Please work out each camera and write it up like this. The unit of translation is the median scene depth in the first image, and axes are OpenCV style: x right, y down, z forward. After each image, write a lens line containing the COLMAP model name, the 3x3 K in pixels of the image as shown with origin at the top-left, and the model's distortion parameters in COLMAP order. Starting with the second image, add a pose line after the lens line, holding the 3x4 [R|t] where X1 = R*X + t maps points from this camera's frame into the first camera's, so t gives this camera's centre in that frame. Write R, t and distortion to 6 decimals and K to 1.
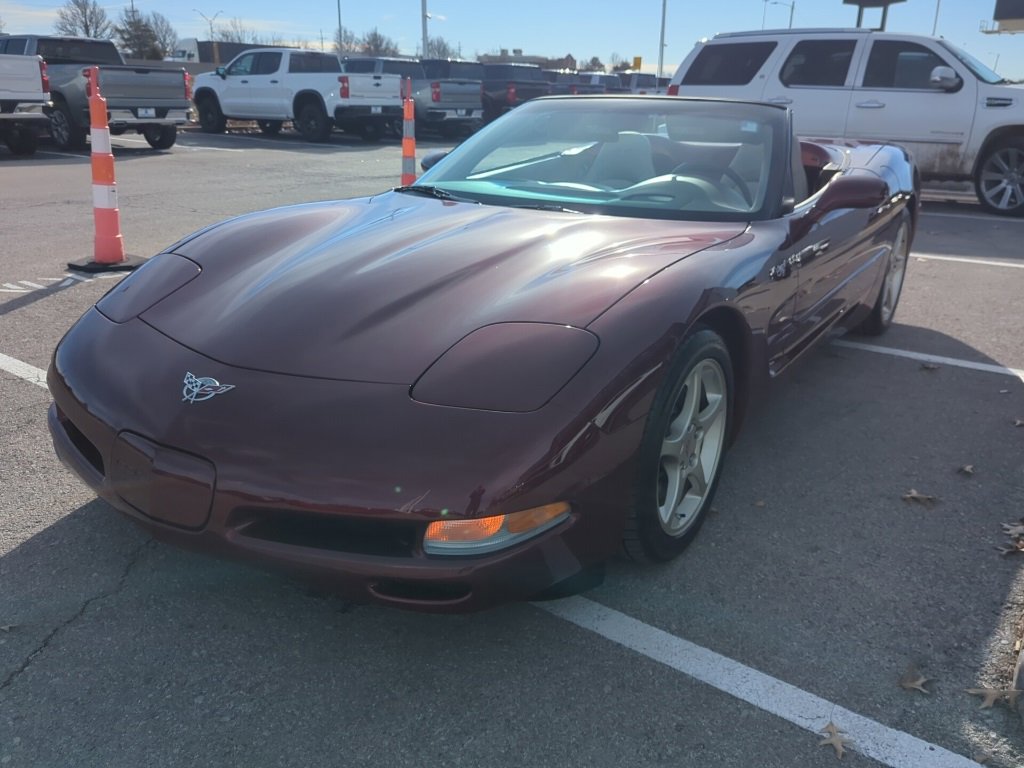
lens RADIAL K [[817.4, 0, 507.9], [0, 817.4, 387.3], [0, 0, 1]] dist [0.056856, -0.050514]
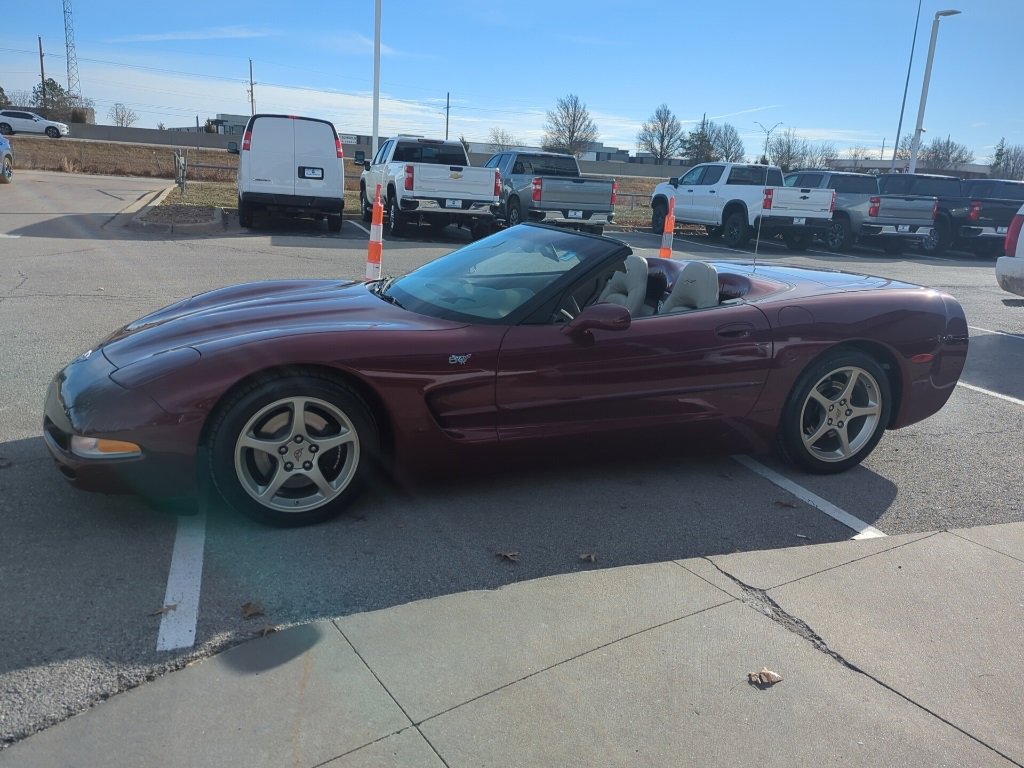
lens RADIAL K [[817.4, 0, 507.9], [0, 817.4, 387.3], [0, 0, 1]] dist [0.056856, -0.050514]
pose [[0.822315, 0.170261, -0.542963, 0.135419], [-0.232071, 0.971572, -0.046808, -0.006600], [0.519558, 0.164497, 0.838451, -0.007277]]
